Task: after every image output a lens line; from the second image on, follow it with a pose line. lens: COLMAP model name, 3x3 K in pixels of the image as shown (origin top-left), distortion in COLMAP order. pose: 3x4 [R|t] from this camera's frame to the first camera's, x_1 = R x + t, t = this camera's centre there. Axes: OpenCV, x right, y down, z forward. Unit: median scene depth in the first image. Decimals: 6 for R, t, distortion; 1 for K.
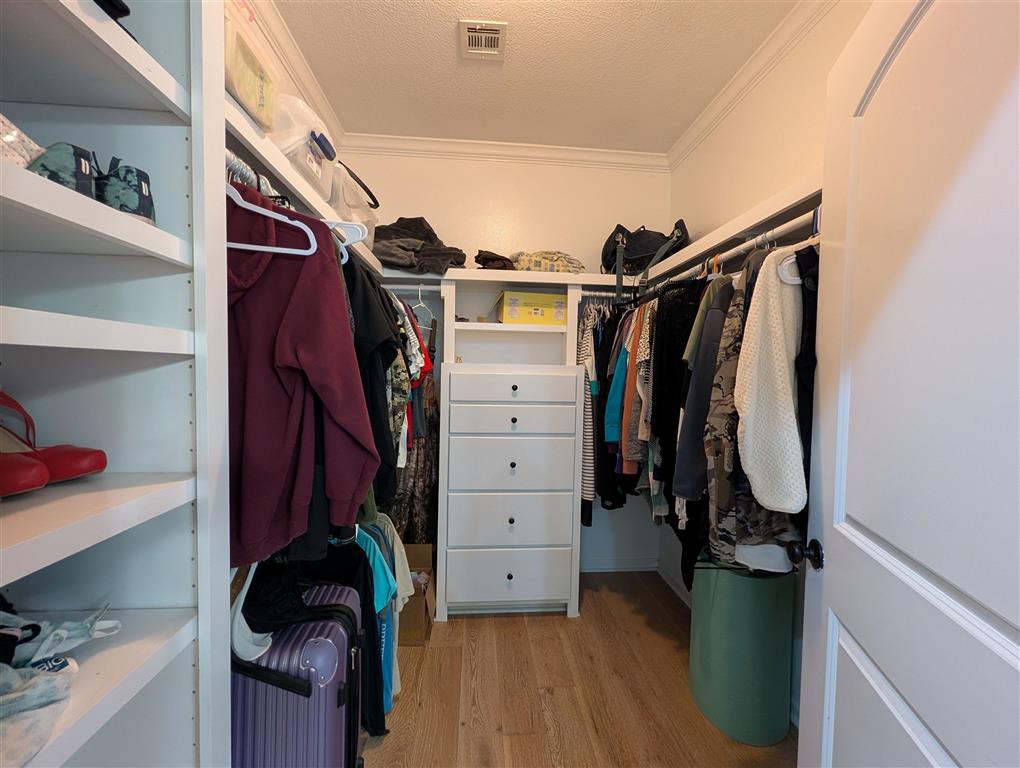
lens RADIAL K [[391.6, 0, 510.0], [0, 391.6, 384.0], [0, 0, 1]] dist [0.000488, 0.000122]
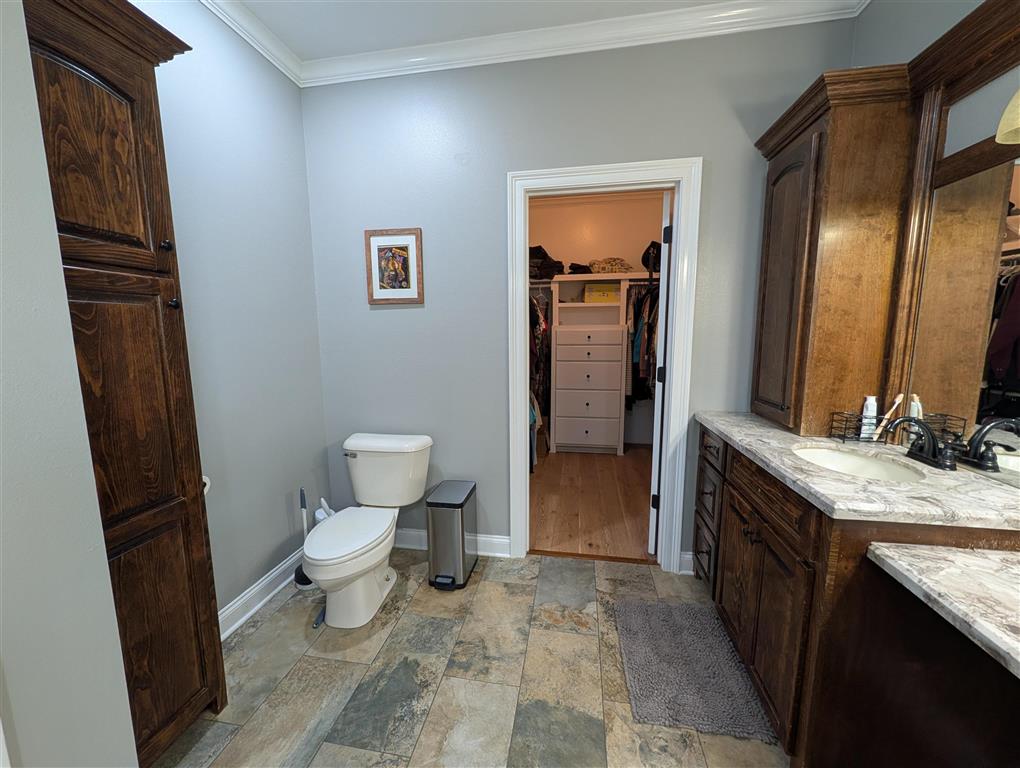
lens RADIAL K [[391.6, 0, 510.0], [0, 391.6, 384.0], [0, 0, 1]] dist [0.000488, 0.000122]
pose [[0.966524, 0.008016, -0.256450, 0.121092], [0.019628, 0.994273, 0.105052, 0.026636], [0.255824, -0.106569, 0.960832, -0.918008]]
